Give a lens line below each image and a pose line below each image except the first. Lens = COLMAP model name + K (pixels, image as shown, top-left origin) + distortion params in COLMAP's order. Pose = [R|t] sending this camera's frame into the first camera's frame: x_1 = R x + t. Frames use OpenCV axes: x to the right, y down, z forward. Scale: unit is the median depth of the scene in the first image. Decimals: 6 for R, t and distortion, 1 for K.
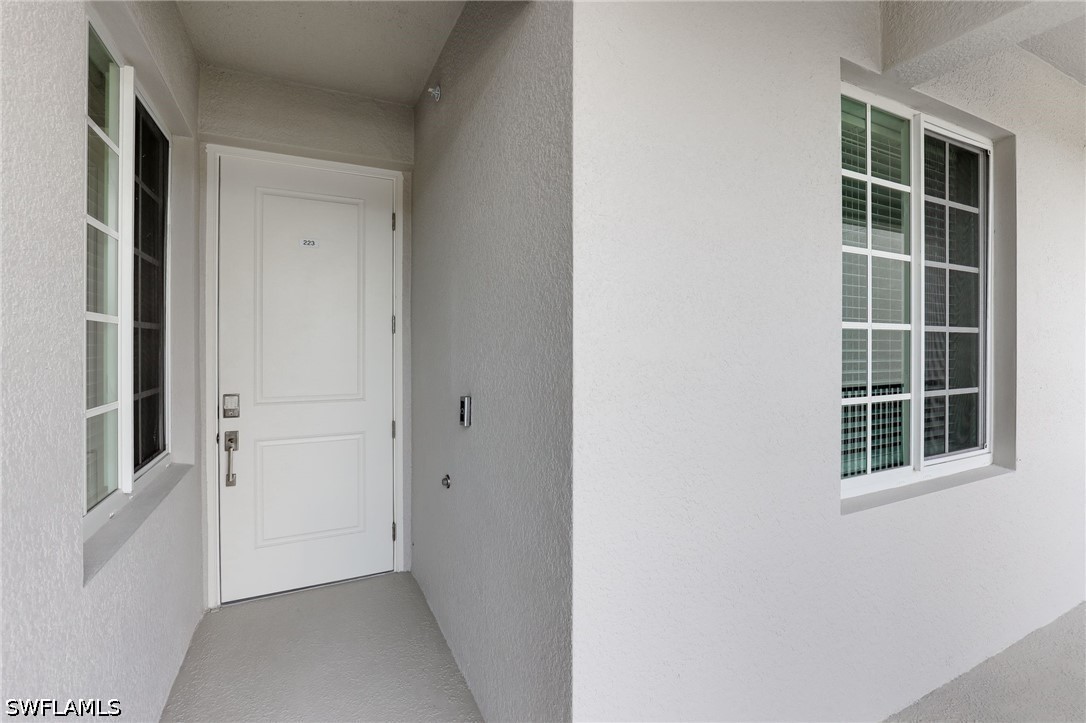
lens RADIAL K [[490.1, 0, 546.2], [0, 490.1, 343.8], [0, 0, 1]] dist [-0.019245, 0.000342]
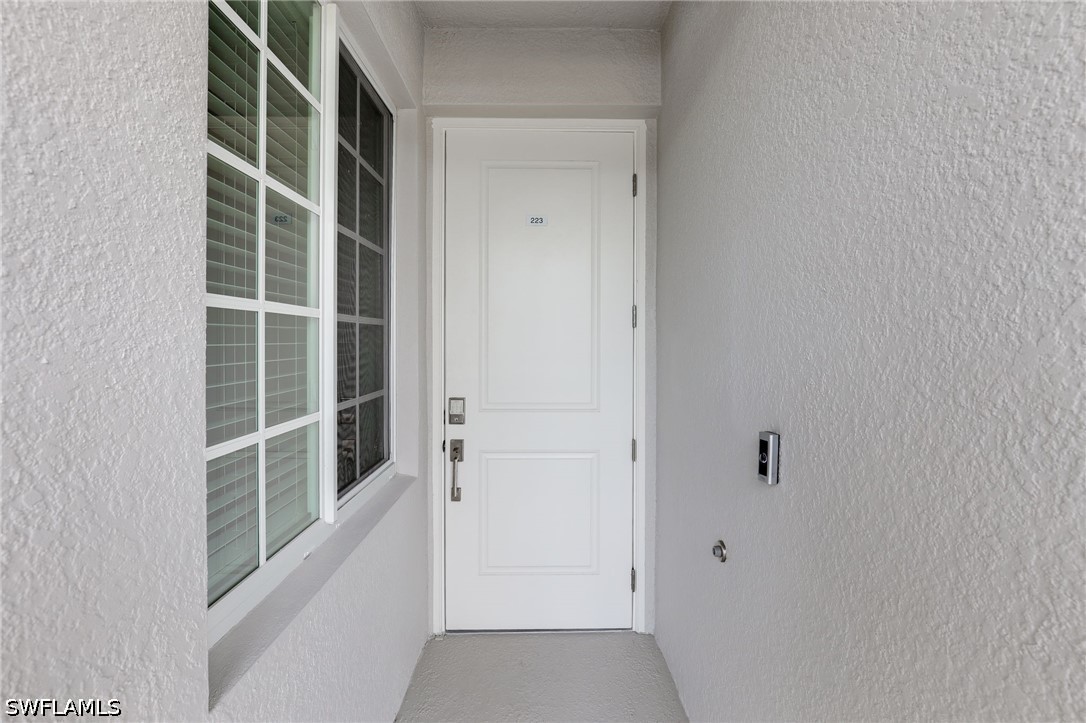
lens RADIAL K [[490.1, 0, 546.2], [0, 490.1, 343.8], [0, 0, 1]] dist [-0.019245, 0.000342]
pose [[0.901589, 0.006026, -0.432552, -0.117521], [-0.002021, 0.999951, 0.009719, -0.003825], [0.432589, -0.007888, 0.901557, 0.271933]]
